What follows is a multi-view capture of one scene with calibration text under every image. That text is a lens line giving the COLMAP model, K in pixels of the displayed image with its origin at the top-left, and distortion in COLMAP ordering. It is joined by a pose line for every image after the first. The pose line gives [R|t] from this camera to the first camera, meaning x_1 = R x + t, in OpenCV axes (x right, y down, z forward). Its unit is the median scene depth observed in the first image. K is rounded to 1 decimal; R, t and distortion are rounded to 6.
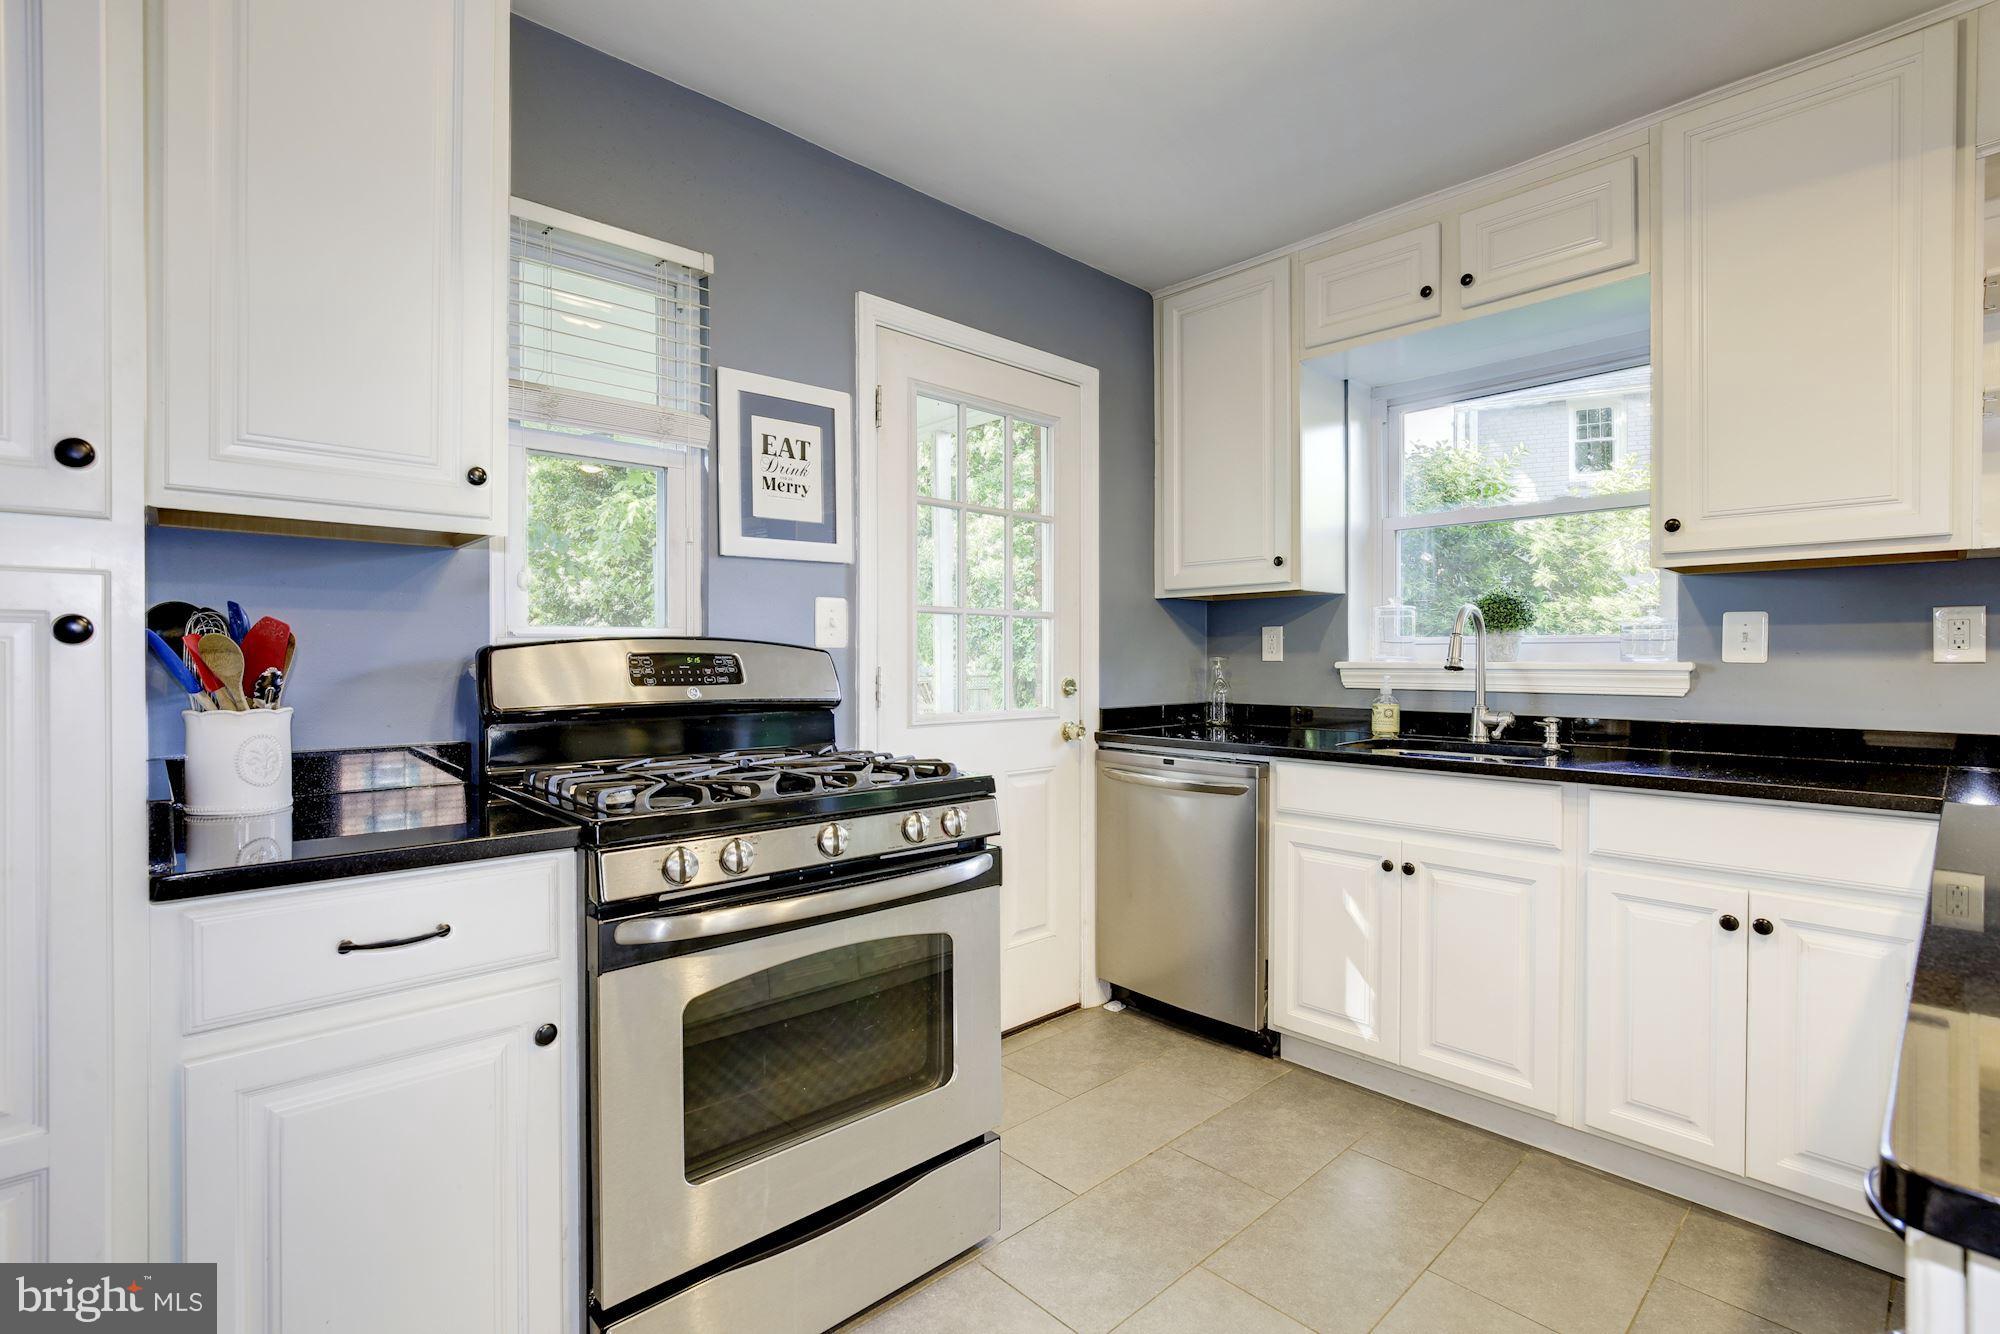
lens RADIAL K [[925.3, 0, 1000.0], [0, 925.3, 667.0], [0, 0, 1]] dist [-0.005594, 0.000392]
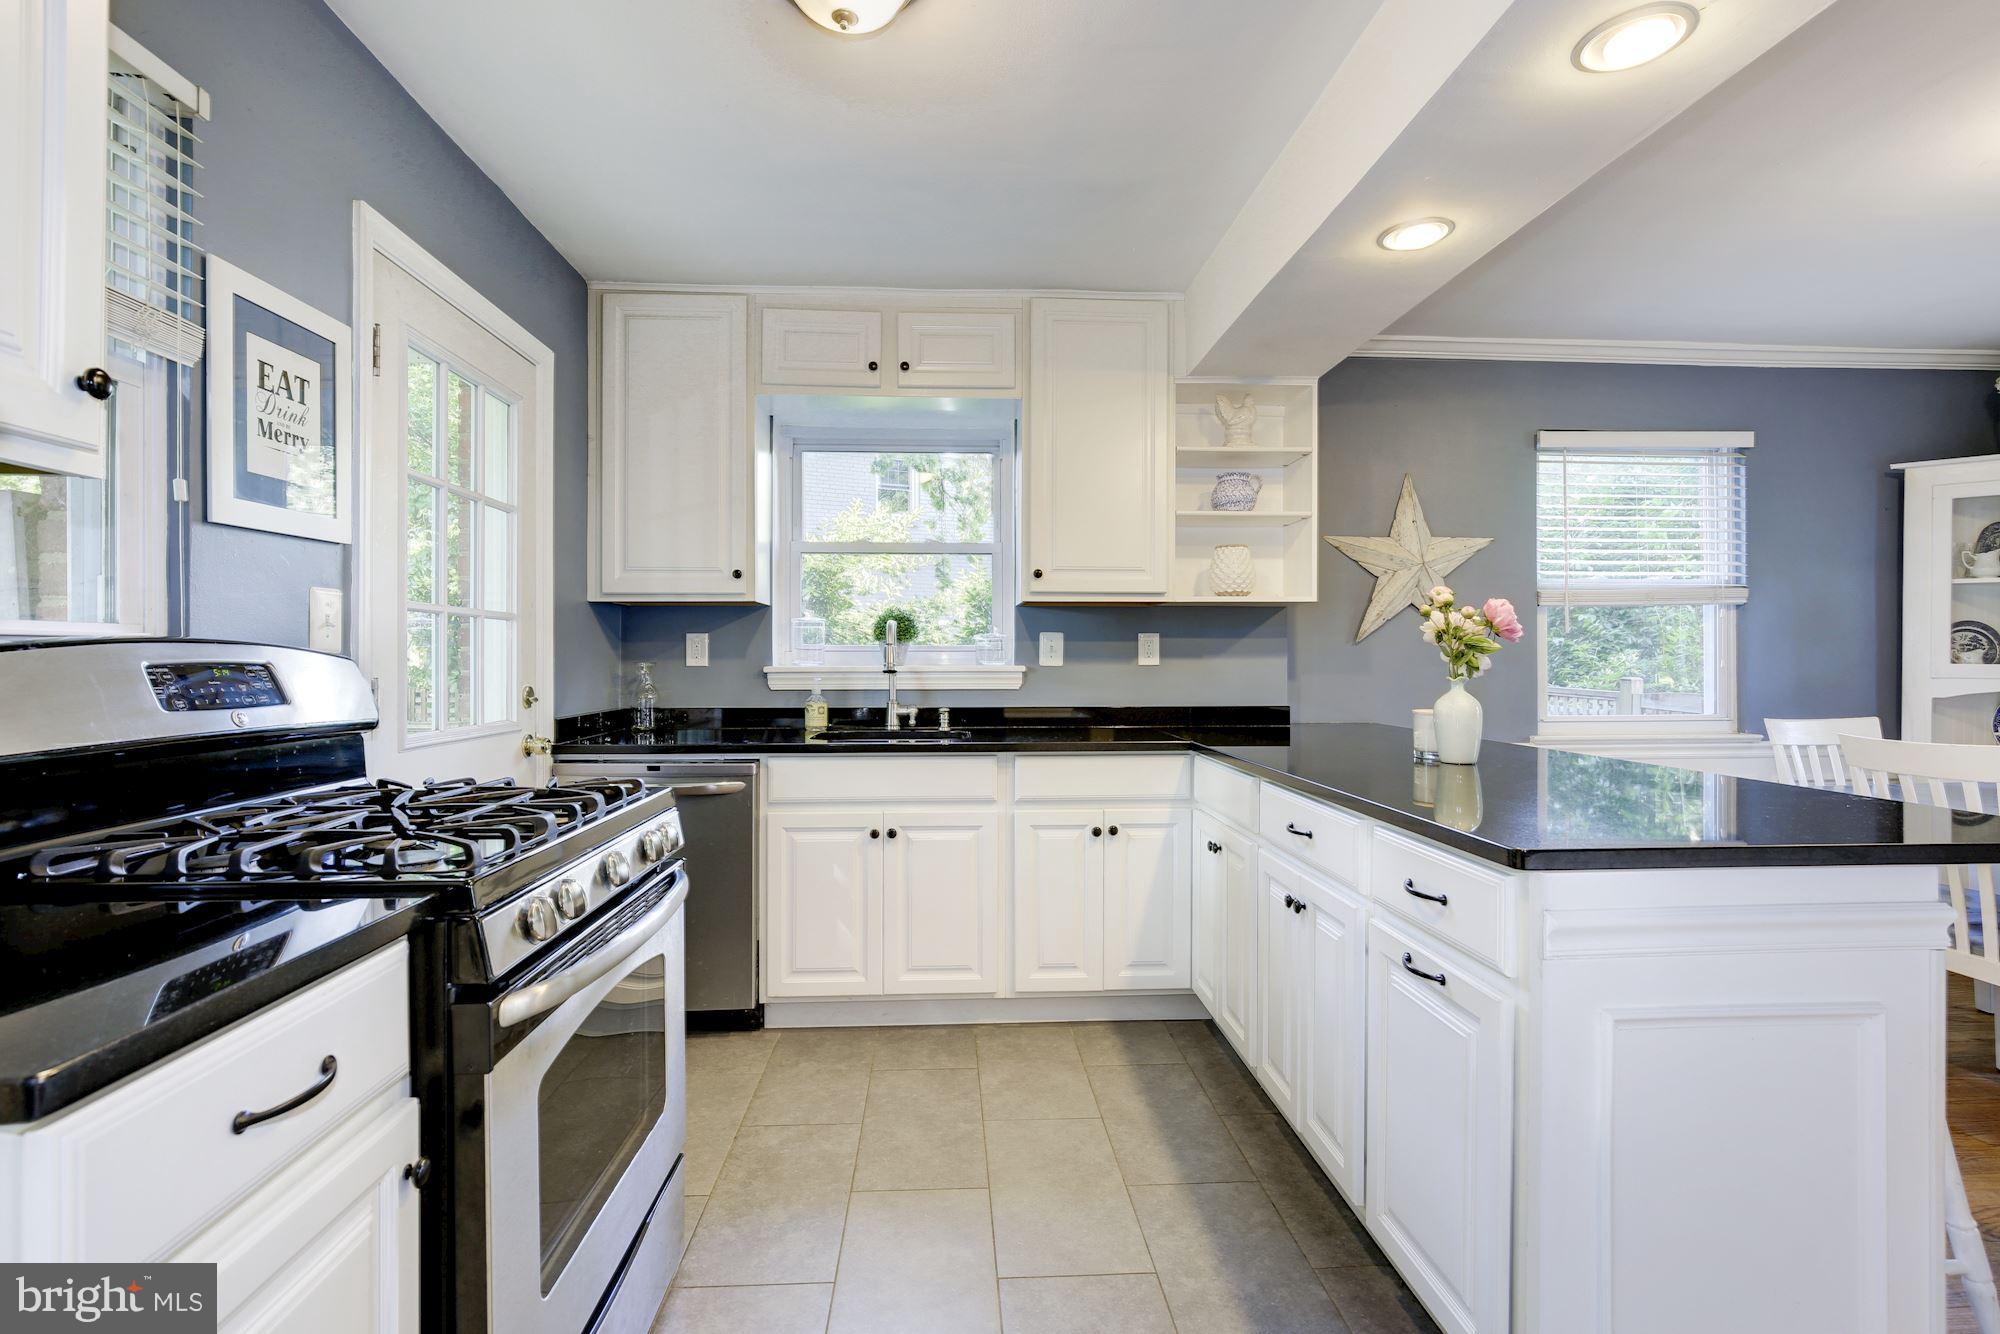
lens RADIAL K [[929.6, 0, 1018.6], [0, 929.6, 662.7], [0, 0, 1]] dist [-0.002500, 0.000057]
pose [[0.635290, -0.003273, 0.772267, -0.422080], [0.007711, 0.999968, -0.002106, -0.007523], [-0.772235, 0.007293, 0.635295, 0.073834]]
